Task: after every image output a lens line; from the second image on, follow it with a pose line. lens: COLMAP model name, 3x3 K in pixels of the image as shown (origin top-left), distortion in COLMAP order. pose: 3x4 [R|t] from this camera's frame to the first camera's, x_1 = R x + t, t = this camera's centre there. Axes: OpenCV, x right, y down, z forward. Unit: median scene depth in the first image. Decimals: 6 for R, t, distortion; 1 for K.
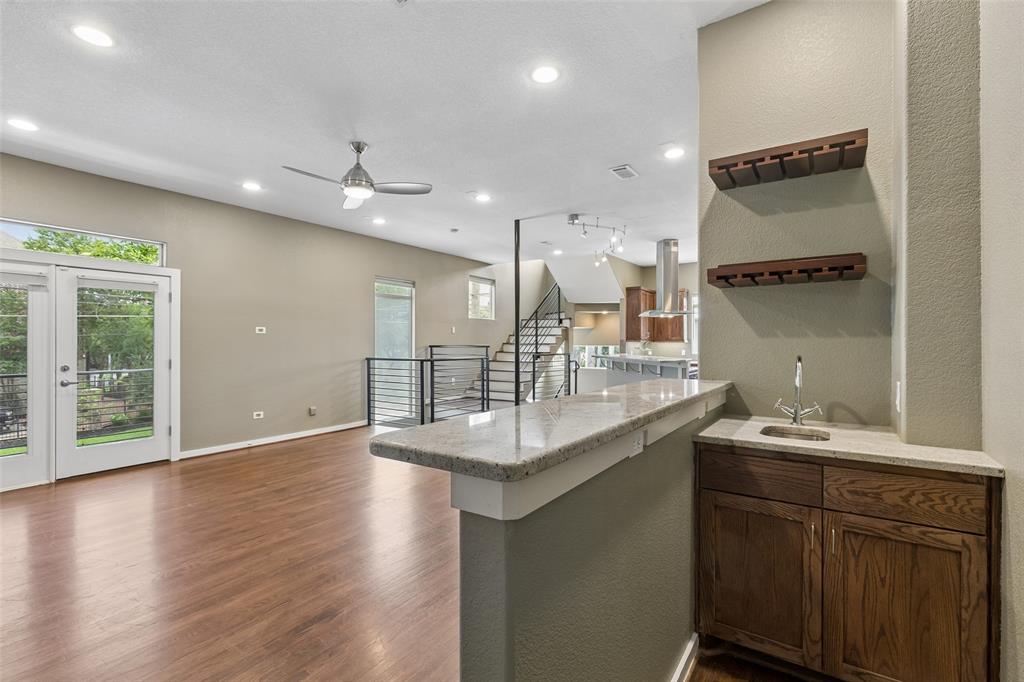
lens RADIAL K [[460.1, 0, 511.5], [0, 460.1, 342.8], [0, 0, 1]] dist [0.000991, -0.000336]
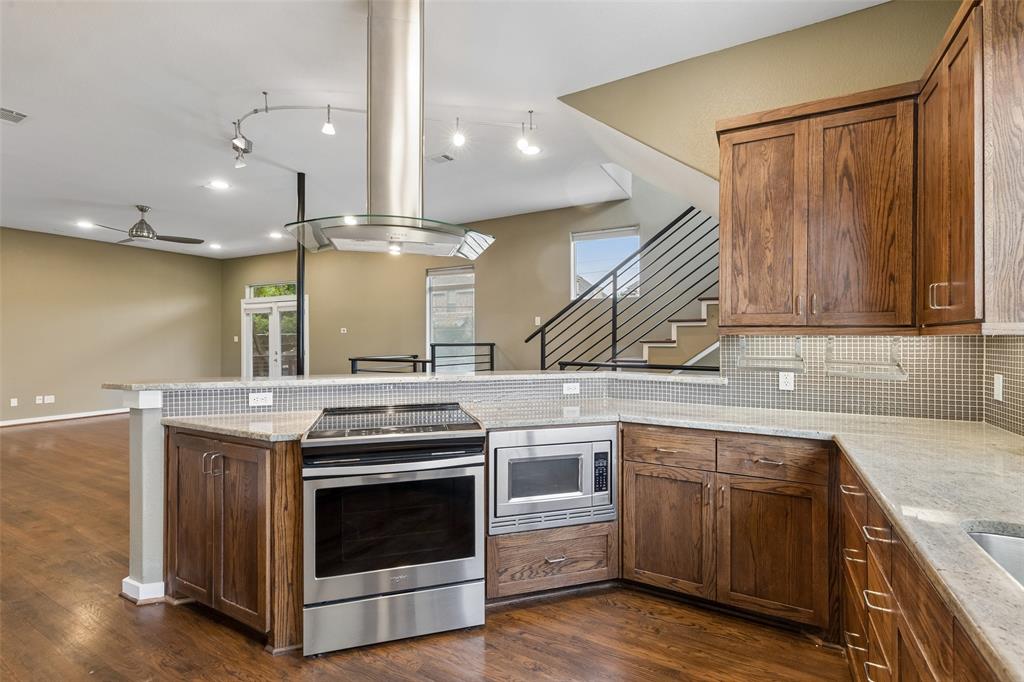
lens RADIAL K [[460.2, 0, 508.3], [0, 460.2, 334.8], [0, 0, 1]] dist [0.002682, -0.000058]
pose [[0.098857, -0.003848, -0.995094, 0.677960], [-0.000853, 0.999992, -0.003951, -0.010078], [0.995101, 0.001239, 0.098852, 1.101185]]
